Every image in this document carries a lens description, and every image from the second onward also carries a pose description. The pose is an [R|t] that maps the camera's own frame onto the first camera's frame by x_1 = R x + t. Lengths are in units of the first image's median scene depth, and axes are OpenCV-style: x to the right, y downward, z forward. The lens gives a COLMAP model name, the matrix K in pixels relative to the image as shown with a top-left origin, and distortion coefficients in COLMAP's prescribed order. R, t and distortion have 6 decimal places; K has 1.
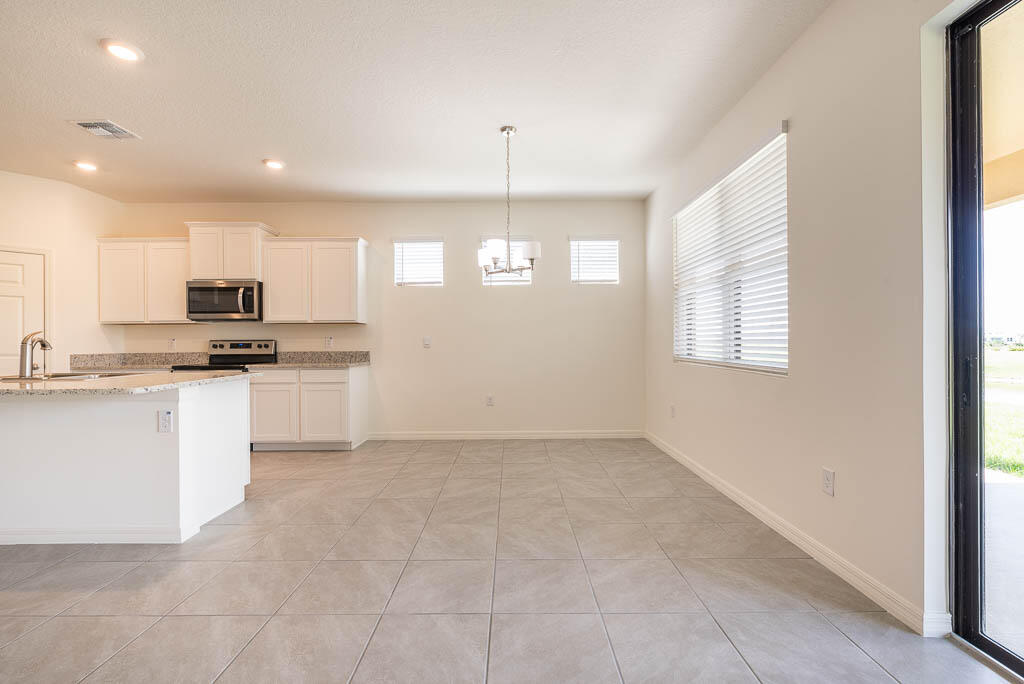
lens RADIAL K [[437.9, 0, 511.5], [0, 437.9, 341.0], [0, 0, 1]] dist [0.000598, -0.000178]
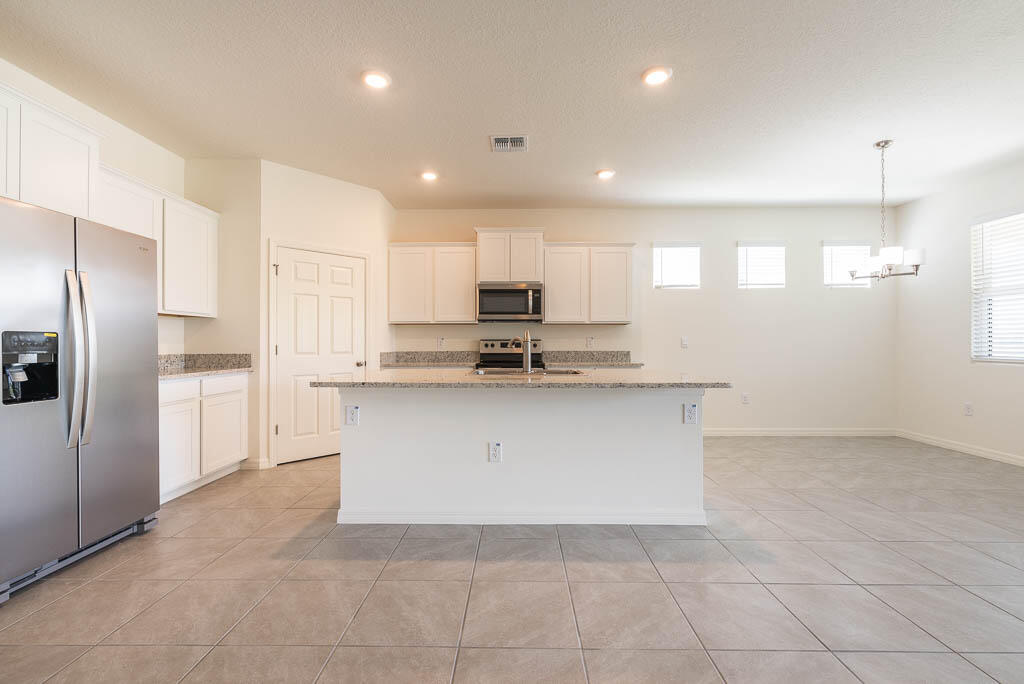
lens RADIAL K [[437.9, 0, 511.5], [0, 437.9, 341.0], [0, 0, 1]] dist [0.000598, -0.000178]
pose [[0.999898, 0.005402, -0.013226, -0.638846], [-0.005427, 0.999984, -0.001838, 0.003067], [0.013216, 0.001910, 0.999911, -0.053558]]
